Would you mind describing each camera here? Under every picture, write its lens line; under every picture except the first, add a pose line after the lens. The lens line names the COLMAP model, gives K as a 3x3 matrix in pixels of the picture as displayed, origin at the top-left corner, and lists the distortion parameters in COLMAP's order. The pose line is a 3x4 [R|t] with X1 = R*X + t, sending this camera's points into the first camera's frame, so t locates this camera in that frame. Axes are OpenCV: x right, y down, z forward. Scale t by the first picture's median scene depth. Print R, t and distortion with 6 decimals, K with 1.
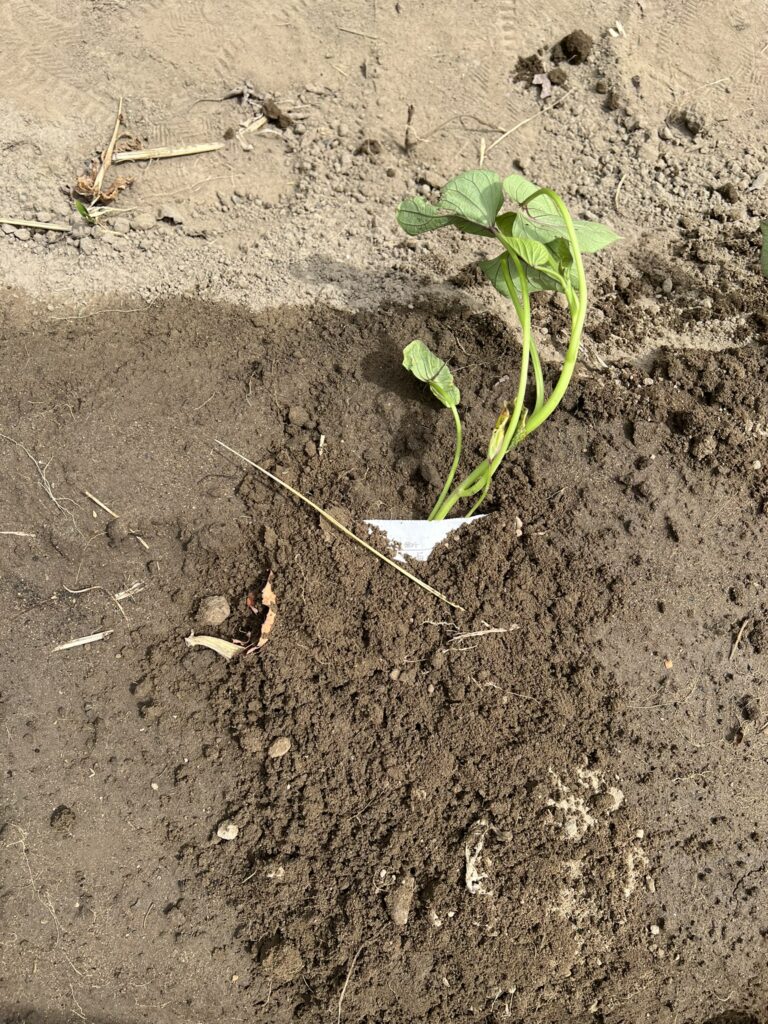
lens RADIAL K [[807.2, 0, 380.1], [0, 807.2, 515.6], [0, 0, 1]] dist [0.032138, -0.055271]
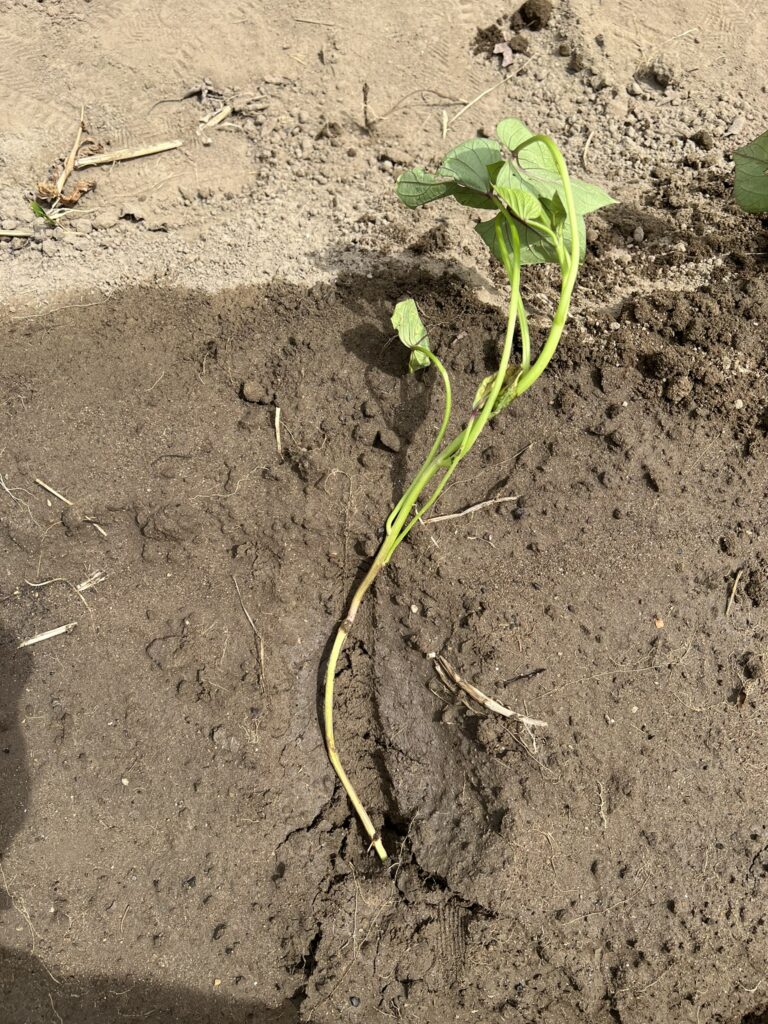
lens RADIAL K [[807.2, 0, 375.6], [0, 807.2, 510.6], [0, 0, 1]] dist [0.032138, -0.055271]
pose [[0.995920, -0.066933, -0.060533, 0.092230], [0.064457, 0.997038, -0.041970, 0.068709], [0.063162, 0.037897, 0.997283, 0.044919]]
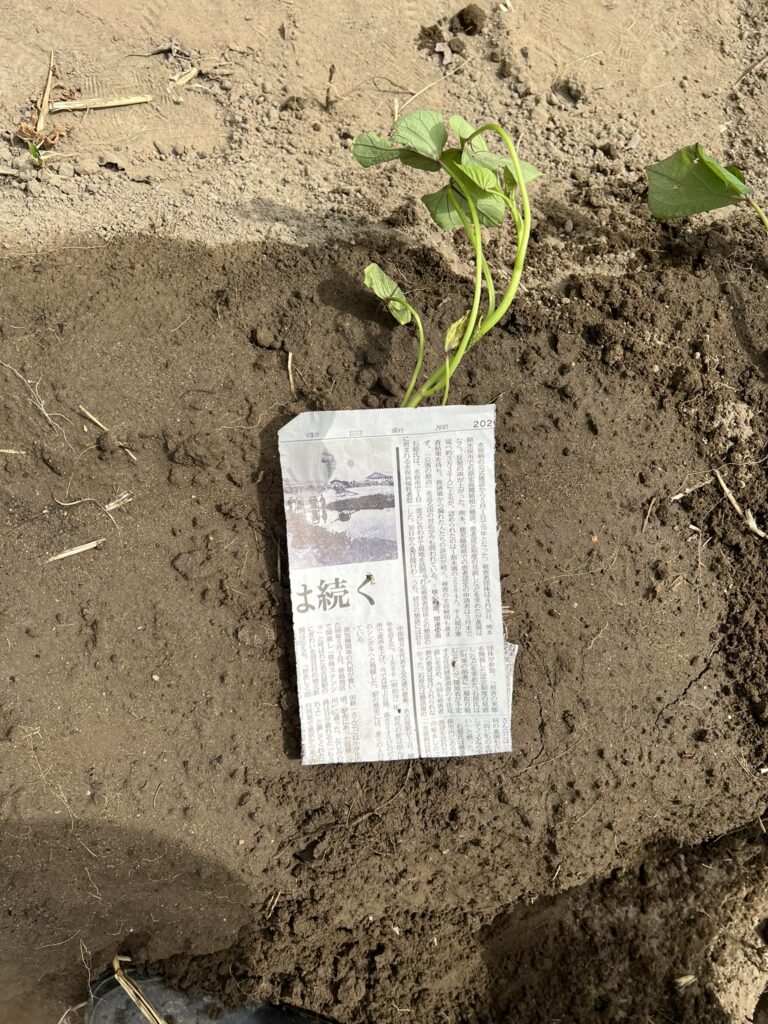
lens RADIAL K [[807.2, 0, 375.9], [0, 807.2, 517.7], [0, 0, 1]] dist [0.032138, -0.055271]
pose [[0.985721, -0.055145, 0.159099, -0.139503], [0.053531, 0.998462, 0.014418, 0.112805], [-0.159650, -0.005695, 0.987157, -0.113653]]
